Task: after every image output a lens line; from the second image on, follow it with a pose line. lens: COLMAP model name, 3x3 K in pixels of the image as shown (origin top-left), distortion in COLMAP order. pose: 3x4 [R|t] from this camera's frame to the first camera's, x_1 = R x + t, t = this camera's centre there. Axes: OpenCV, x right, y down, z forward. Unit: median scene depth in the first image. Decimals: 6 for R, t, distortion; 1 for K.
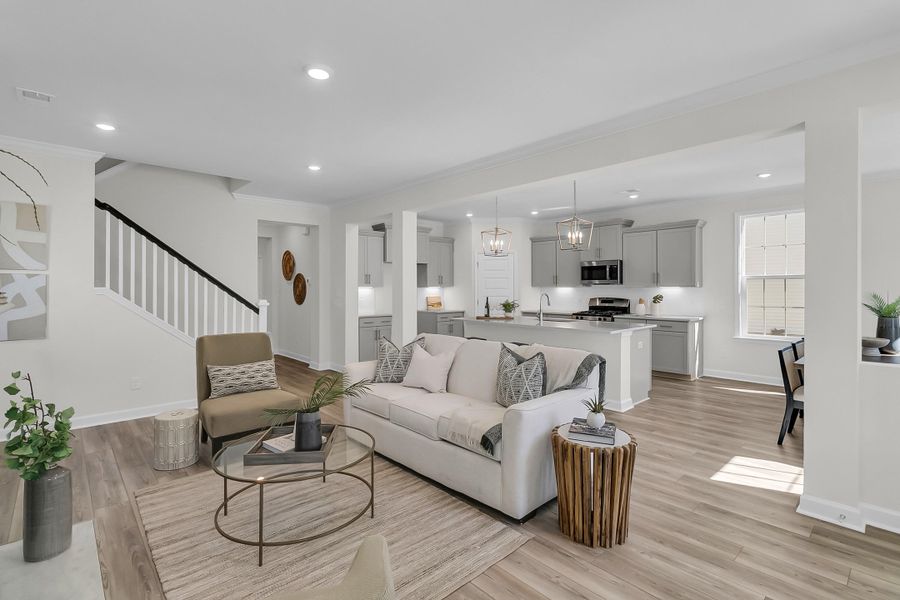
lens RADIAL K [[429.5, 0, 450.0], [0, 429.5, 287.8], [0, 0, 1]] dist [0.001333, 0.000262]
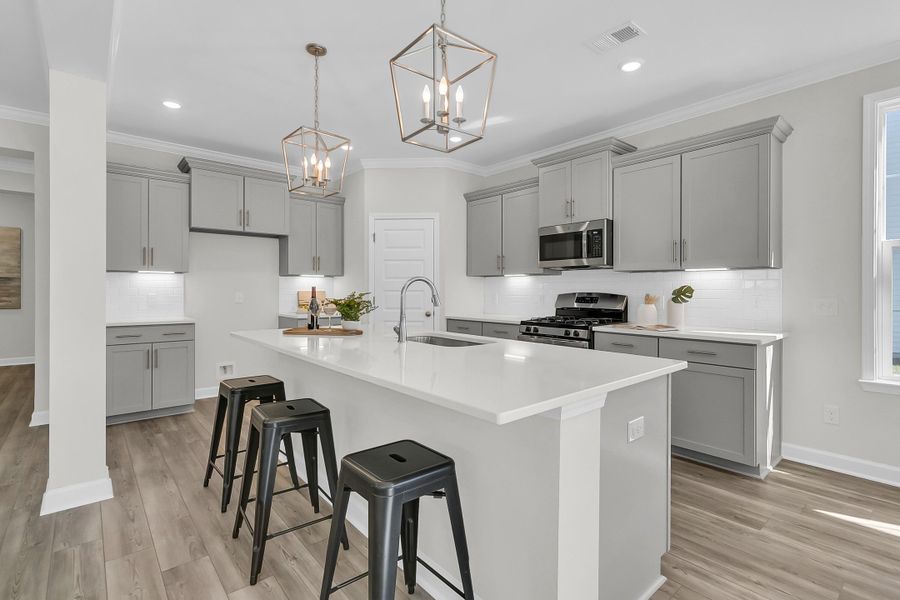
lens RADIAL K [[429.5, 0, 450.0], [0, 429.5, 287.8], [0, 0, 1]] dist [0.001333, 0.000262]
pose [[0.999524, 0.006320, -0.030211, 0.221109], [-0.006485, 0.999965, -0.005376, 0.021542], [0.030176, 0.005569, 0.999529, 0.476328]]
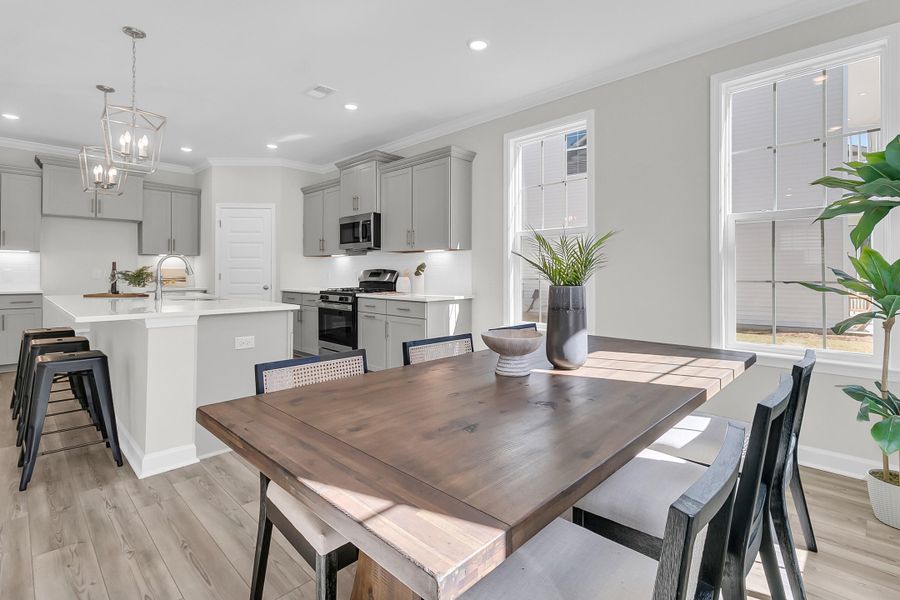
lens RADIAL K [[426.6, 0, 452.0], [0, 426.6, 271.4], [0, 0, 1]] dist [-0.002500, -0.000335]
pose [[0.997712, 0.006727, 0.067271, 0.471741], [-0.006375, 0.999965, -0.005440, 0.031481], [-0.067306, 0.004999, 0.997720, 0.314202]]
